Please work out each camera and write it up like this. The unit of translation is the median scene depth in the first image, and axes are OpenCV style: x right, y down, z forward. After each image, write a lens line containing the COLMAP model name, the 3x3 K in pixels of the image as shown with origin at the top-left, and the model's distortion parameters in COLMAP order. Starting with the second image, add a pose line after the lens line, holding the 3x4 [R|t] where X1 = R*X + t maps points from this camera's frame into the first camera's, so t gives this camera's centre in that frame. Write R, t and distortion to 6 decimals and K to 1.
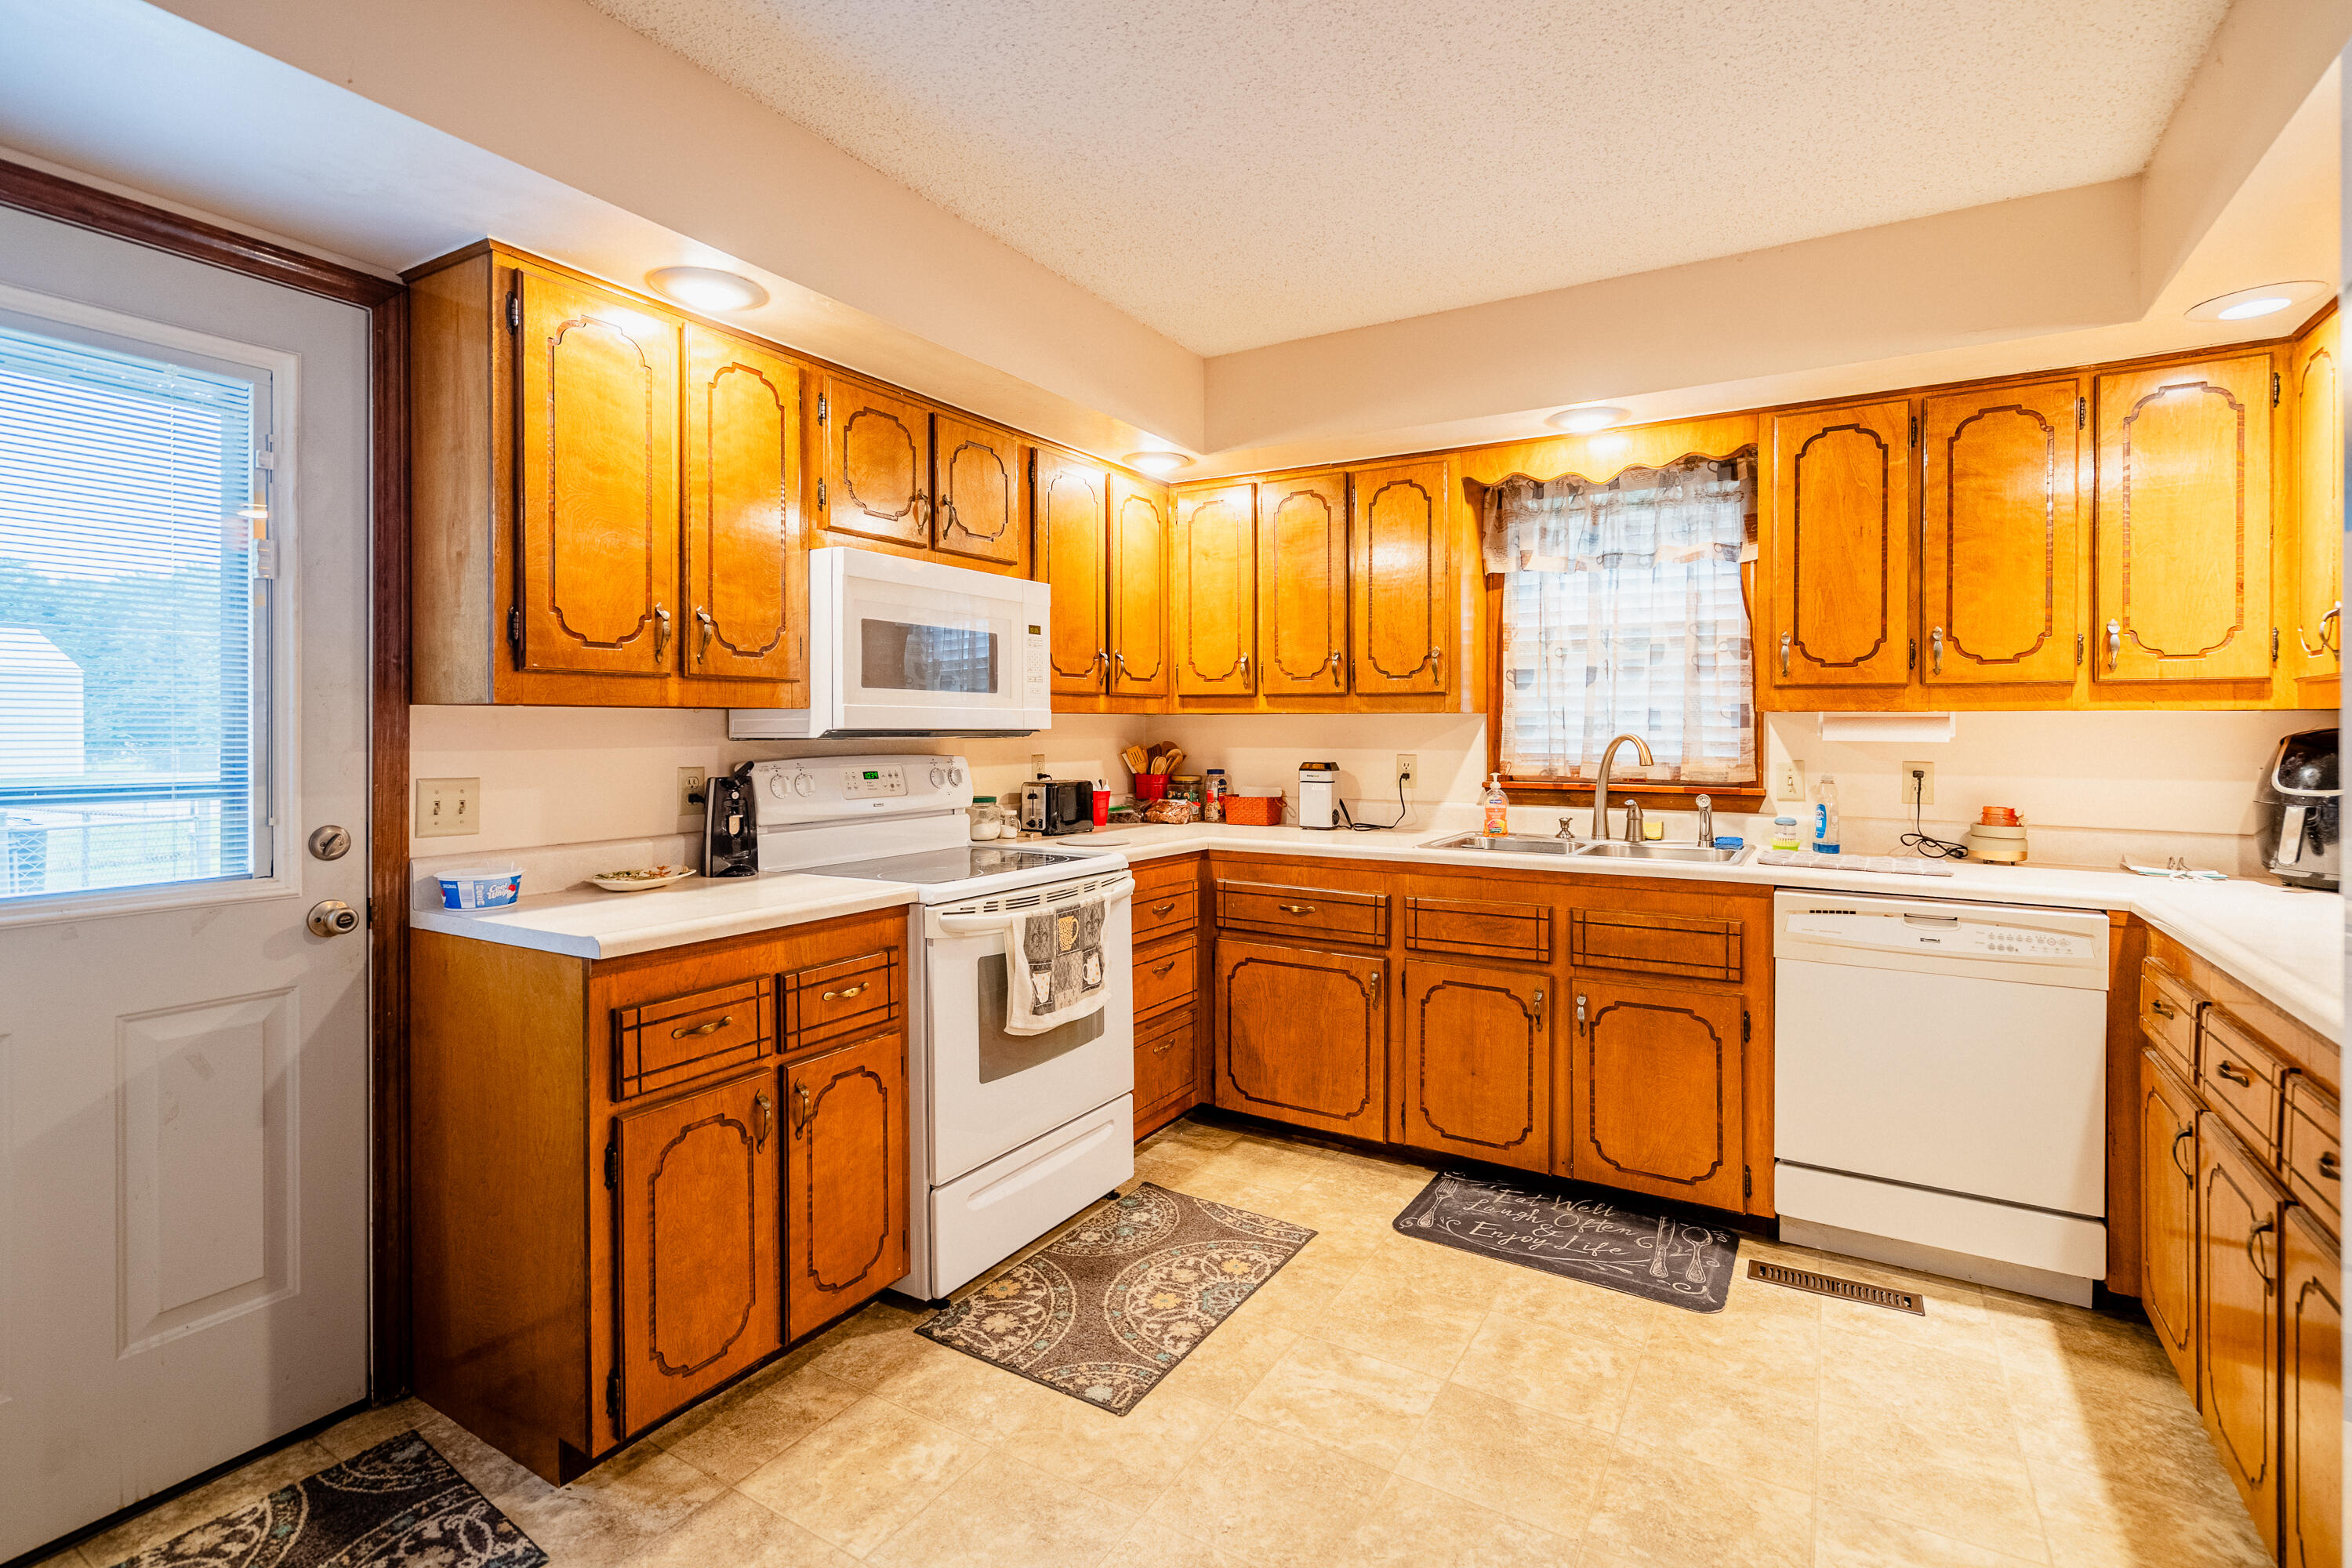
lens RADIAL K [[1108.5, 0, 1174.7], [0, 1108.5, 728.9], [0, 0, 1]] dist [-0.009851, 0.004181]
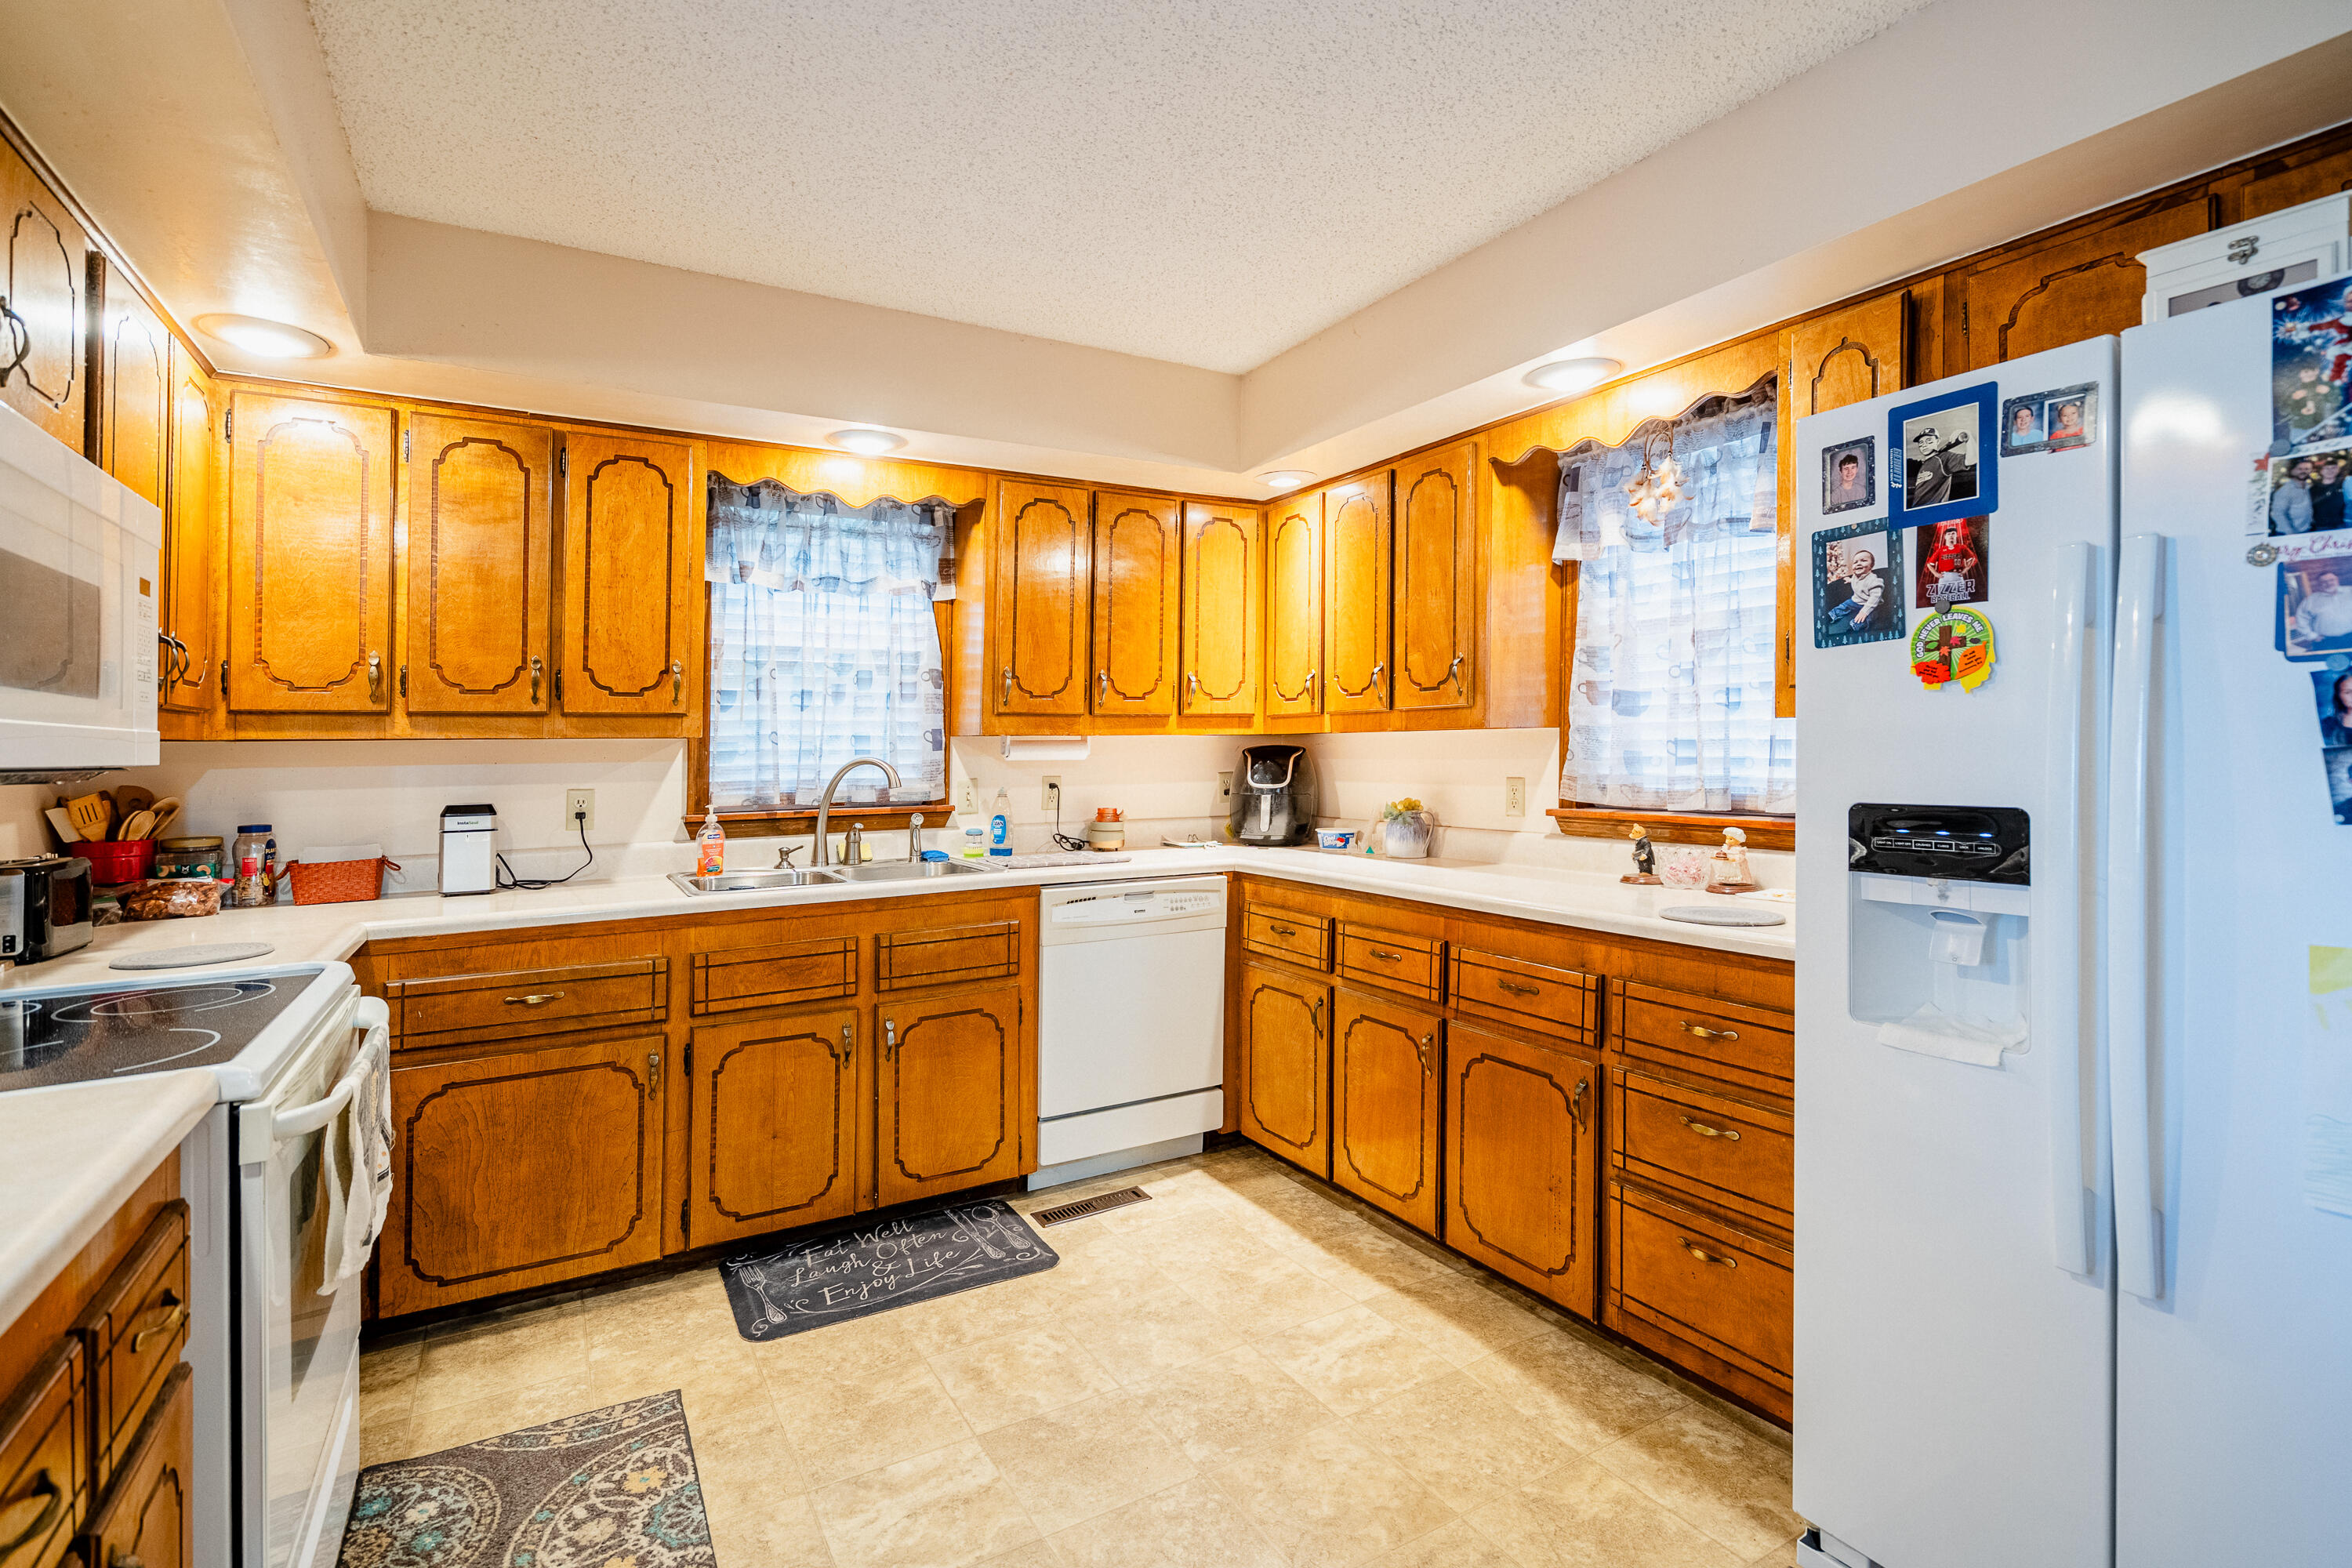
lens RADIAL K [[1108.5, 0, 1173.4], [0, 1108.5, 746.6], [0, 0, 1]] dist [-0.009851, 0.004181]
pose [[0.472673, -0.007488, 0.881206, -0.374782], [0.015295, 0.999883, 0.000293, -0.001966], [-0.881105, 0.013339, 0.472733, 0.287598]]
